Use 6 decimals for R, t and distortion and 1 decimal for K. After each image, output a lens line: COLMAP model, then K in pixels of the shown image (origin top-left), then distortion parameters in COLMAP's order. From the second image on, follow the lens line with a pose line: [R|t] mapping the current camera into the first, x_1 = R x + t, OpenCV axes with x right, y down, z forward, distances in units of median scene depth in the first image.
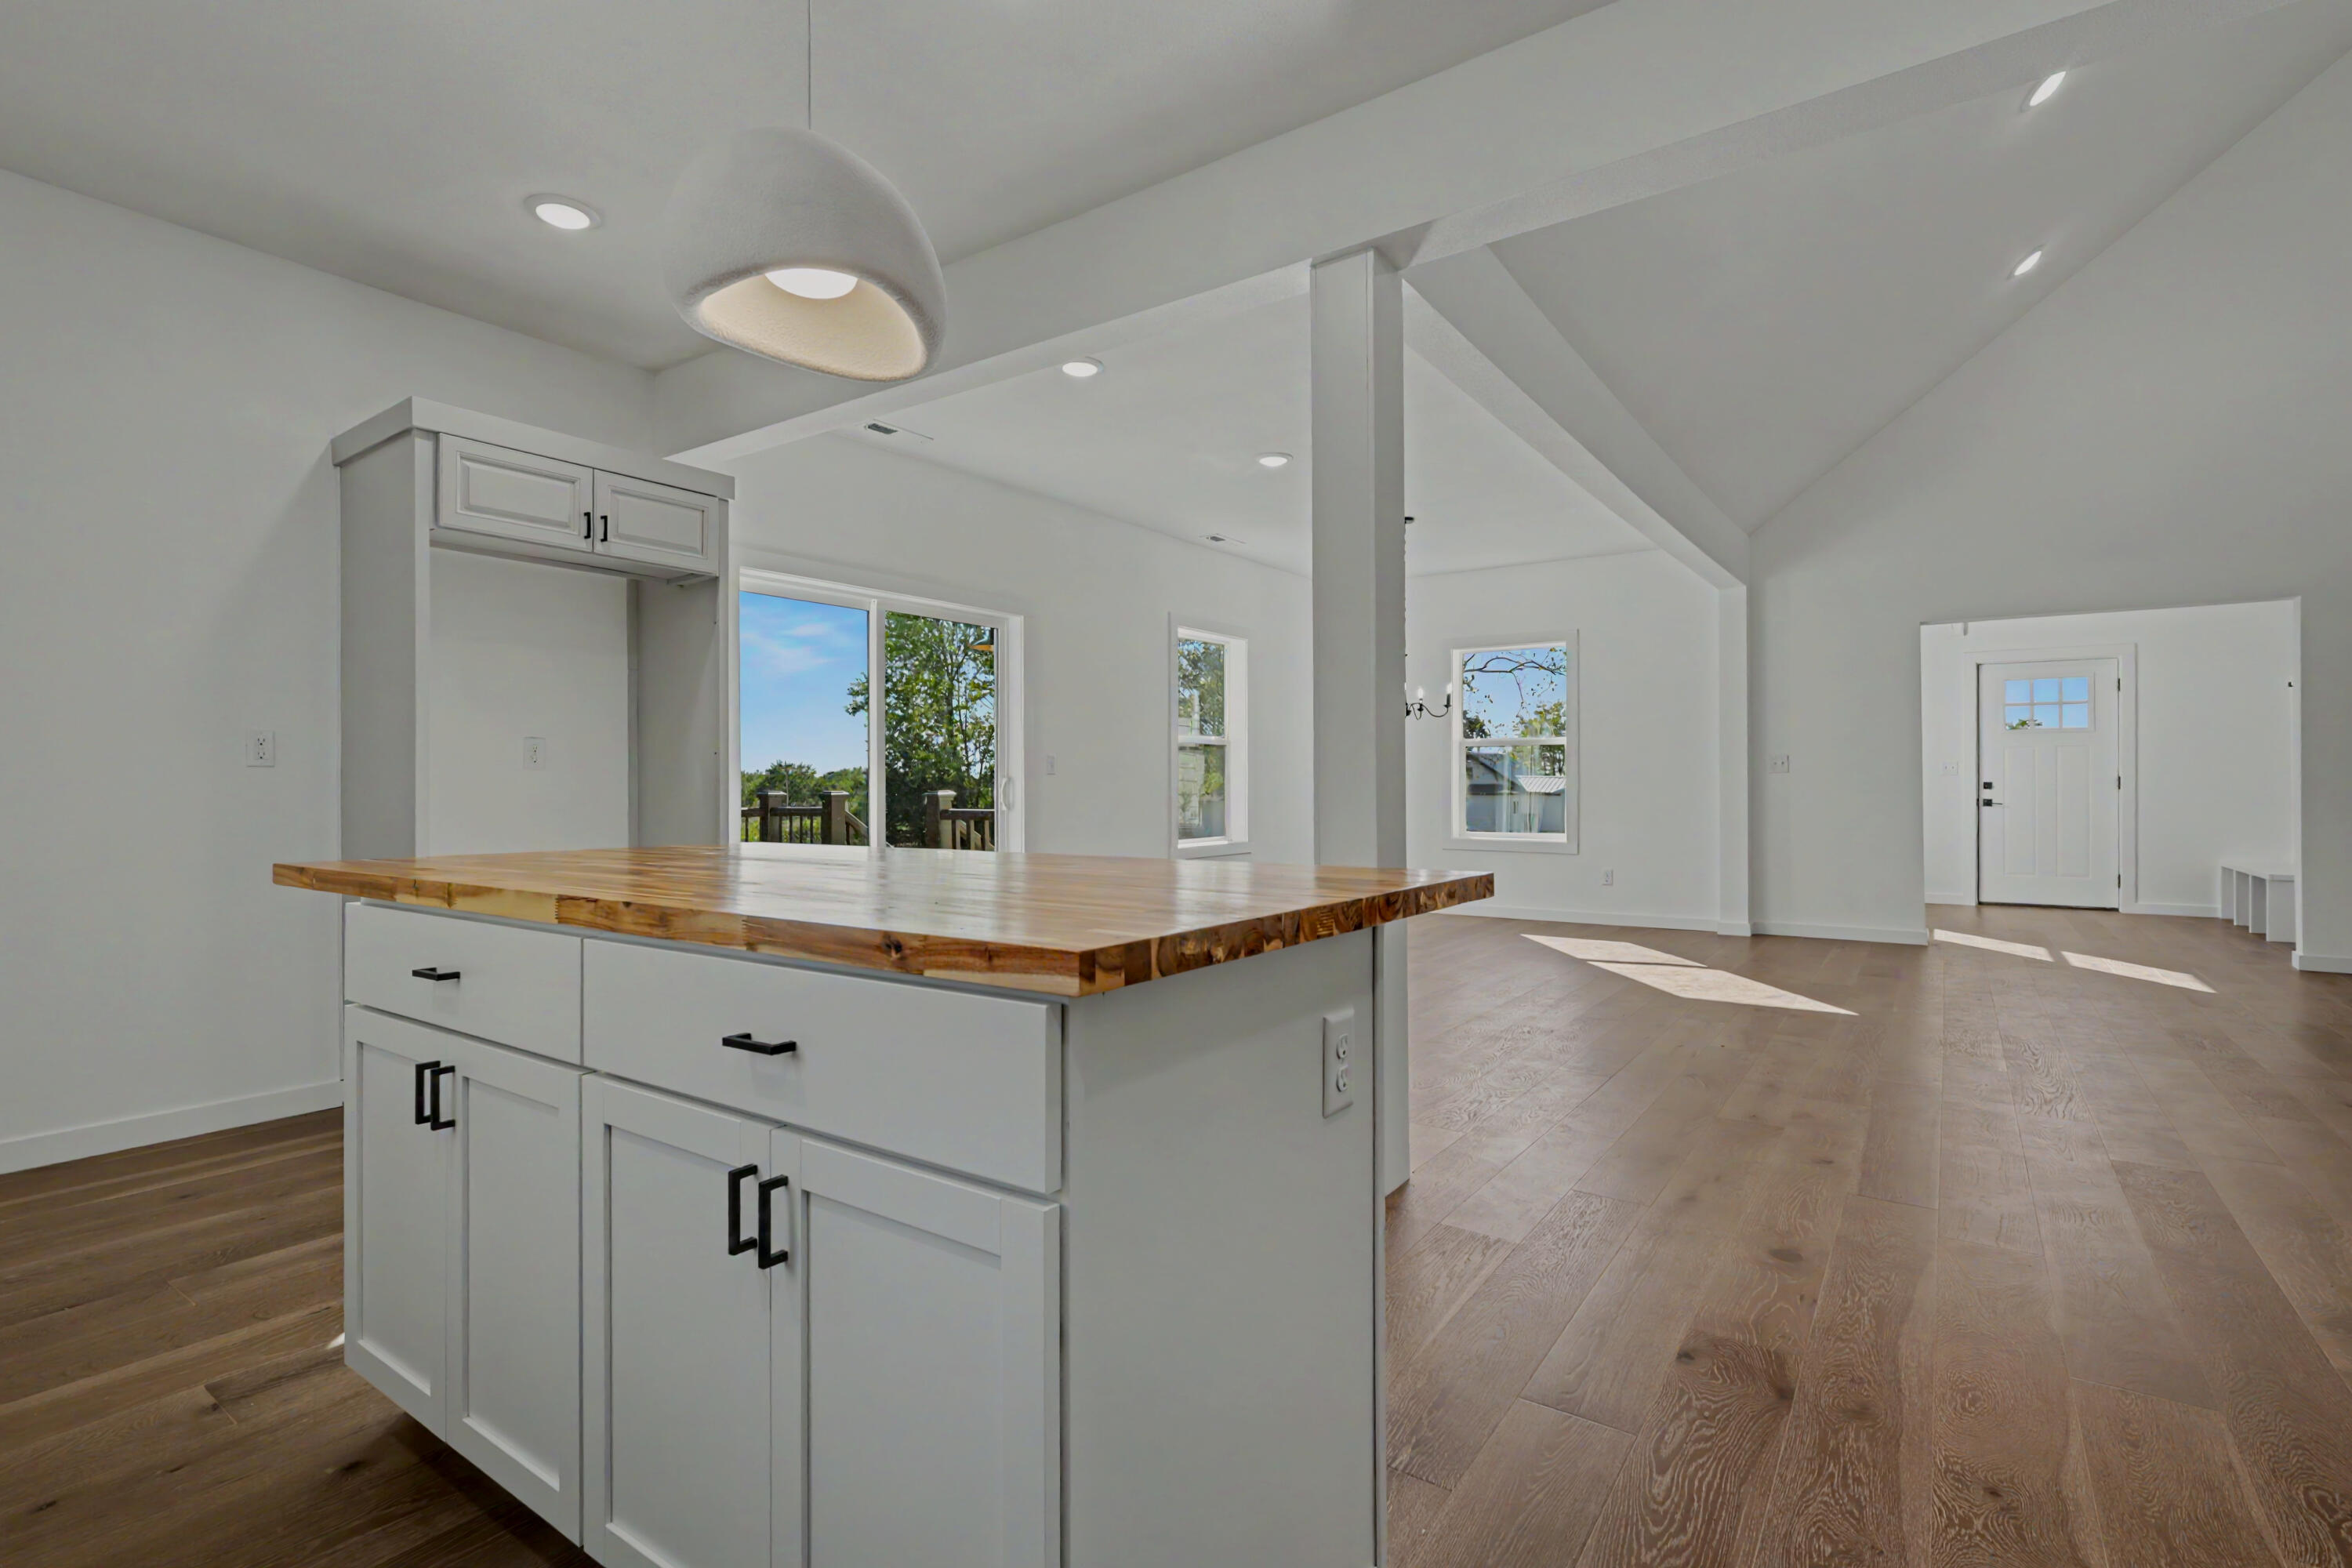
lens RADIAL K [[1091.9, 0, 1181.9], [0, 1091.9, 785.6], [0, 0, 1]] dist [-0.002422, -0.000224]
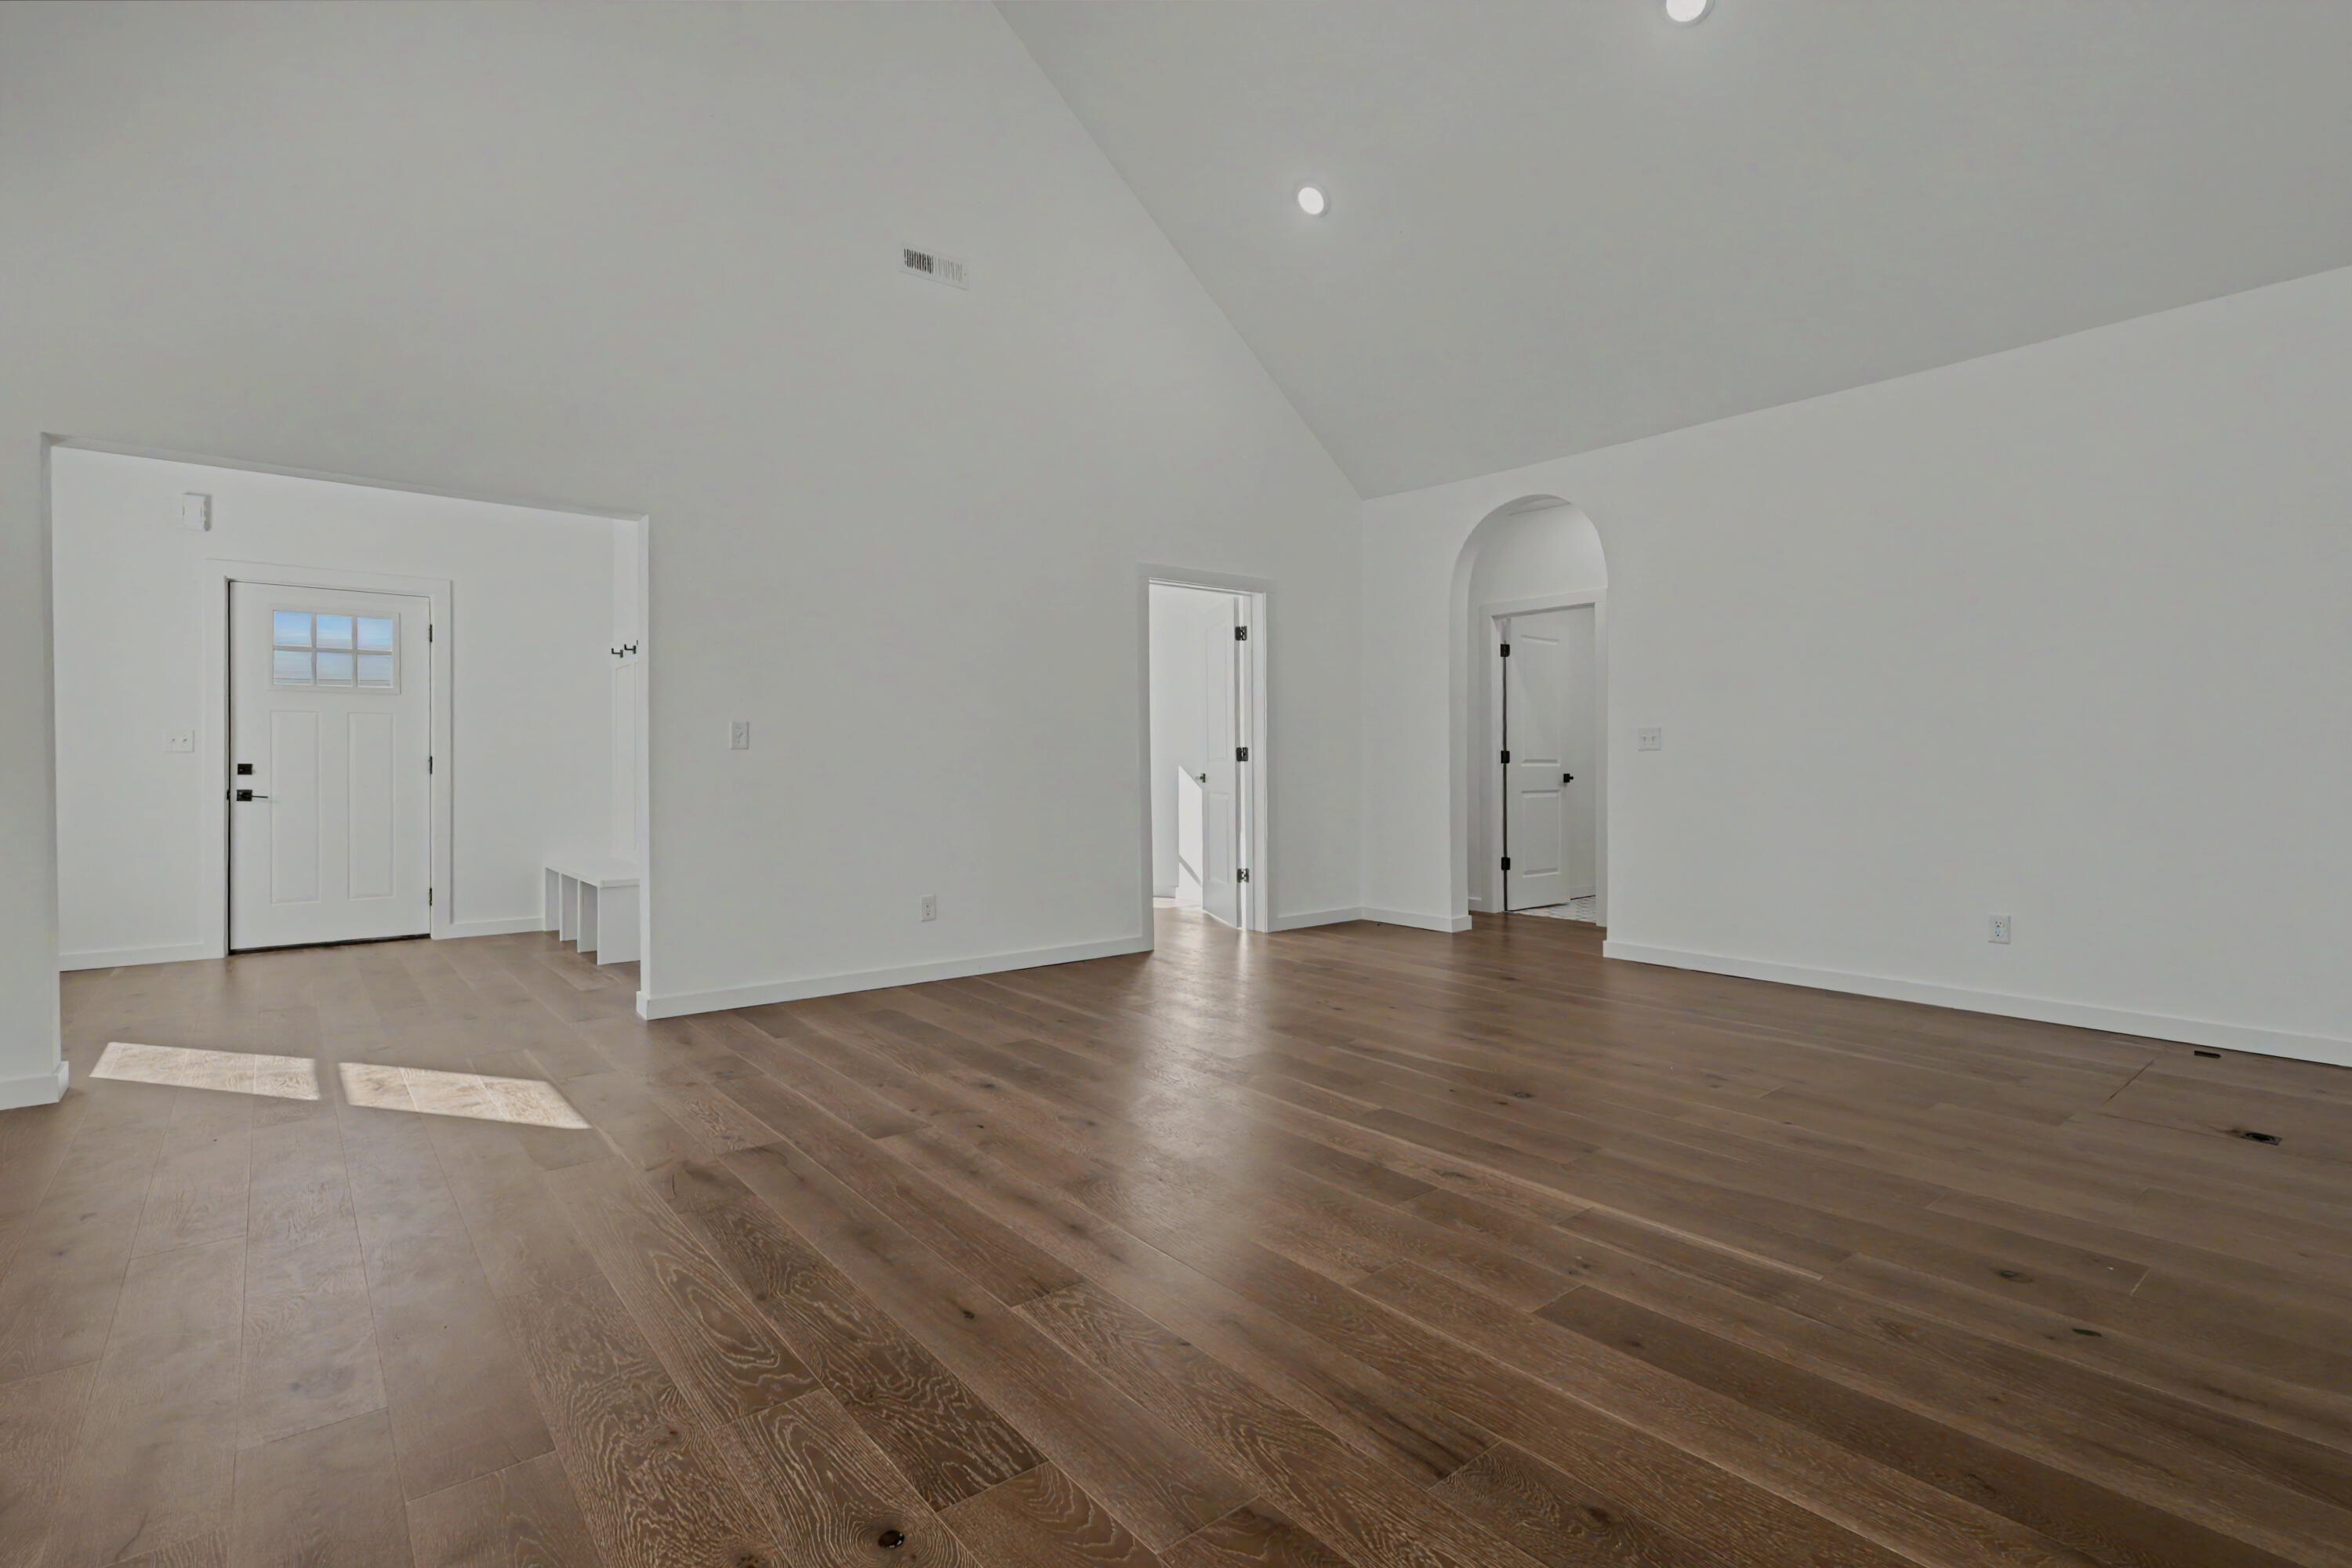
lens RADIAL K [[1080.3, 0, 1176.8], [0, 1080.3, 769.2], [0, 0, 1]] dist [-0.005666, -0.000544]
pose [[0.257398, -0.002018, 0.966303, 0.323512], [-0.003993, 0.999987, 0.003152, -0.005168], [-0.966297, -0.004670, 0.257387, 0.367795]]
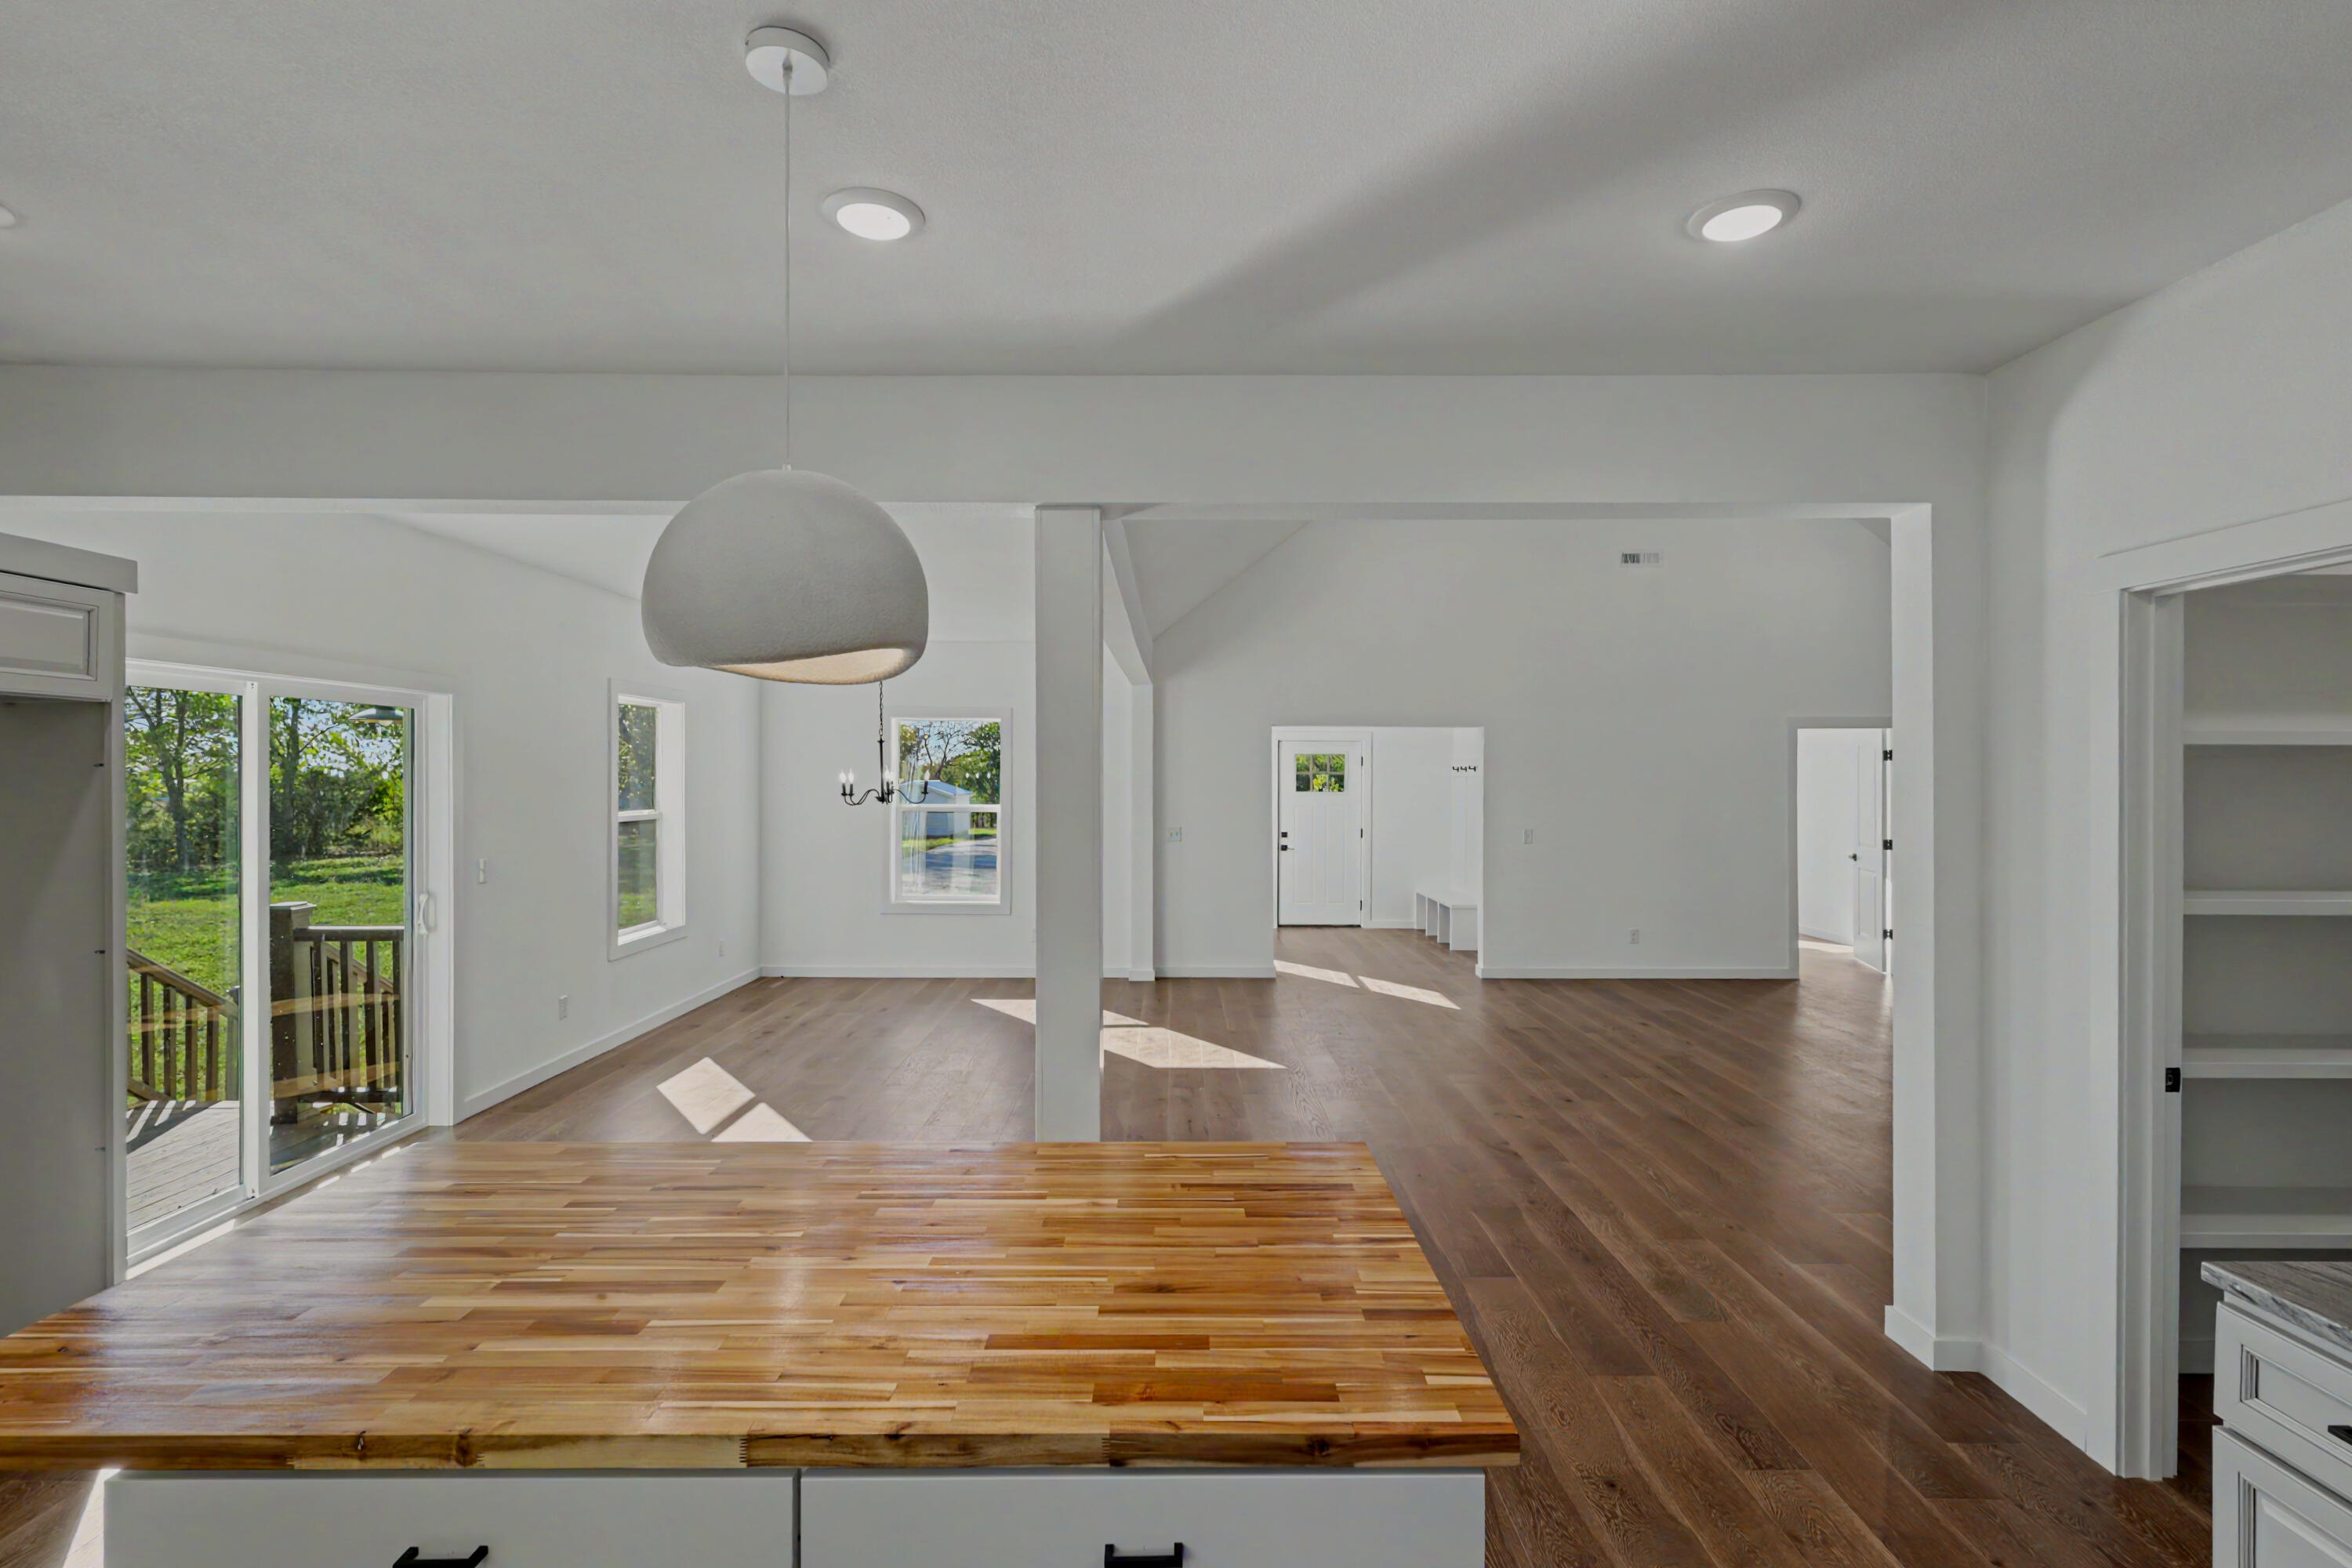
lens RADIAL K [[1099.9, 0, 1176.0], [0, 1099.9, 784.0], [0, 0, 1]] dist [0.001052, -0.000045]
pose [[0.813395, 0.002447, 0.581707, -0.154471], [-0.007365, 0.999954, 0.006093, -0.082546], [-0.581665, -0.009240, 0.813376, 0.016143]]
